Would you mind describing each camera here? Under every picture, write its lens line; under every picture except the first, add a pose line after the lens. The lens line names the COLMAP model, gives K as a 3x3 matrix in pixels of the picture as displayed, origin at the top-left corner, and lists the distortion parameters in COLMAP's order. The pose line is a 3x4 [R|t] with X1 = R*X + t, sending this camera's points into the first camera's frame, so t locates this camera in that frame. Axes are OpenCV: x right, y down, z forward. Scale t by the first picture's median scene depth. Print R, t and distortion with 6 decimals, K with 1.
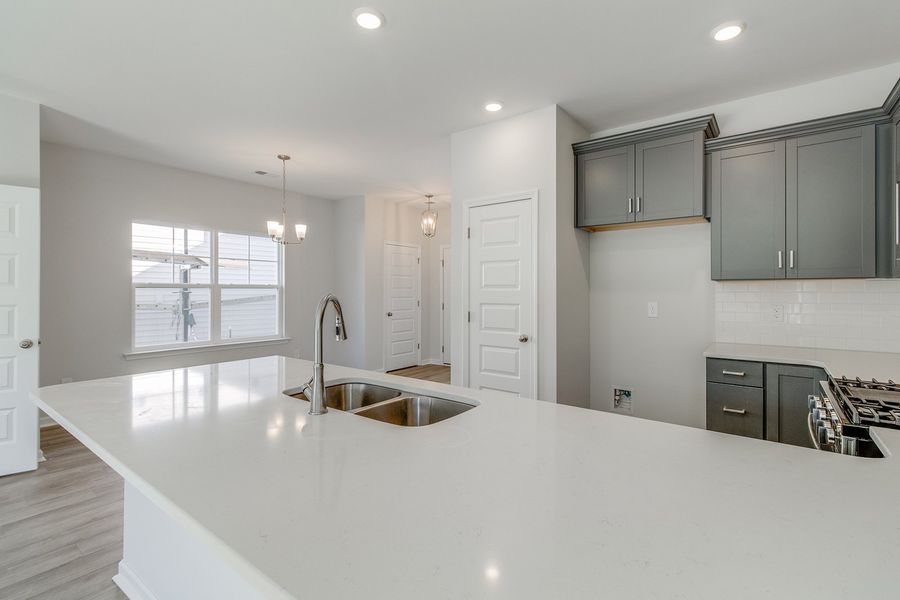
lens RADIAL K [[415.3, 0, 459.8], [0, 415.3, 291.1], [0, 0, 1]] dist [-0.000271, 0.000067]
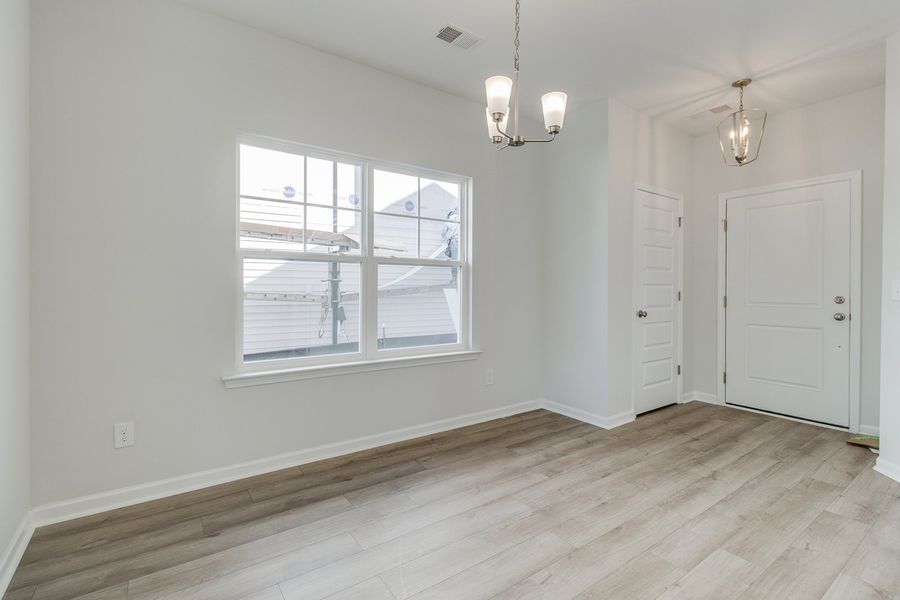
lens RADIAL K [[415.3, 0, 459.8], [0, 415.3, 291.1], [0, 0, 1]] dist [-0.000271, 0.000067]
pose [[0.953018, 0.006267, -0.302848, -0.214784], [-0.004415, 0.999967, 0.006799, 0.020480], [0.302881, -0.005142, 0.953015, 0.357244]]
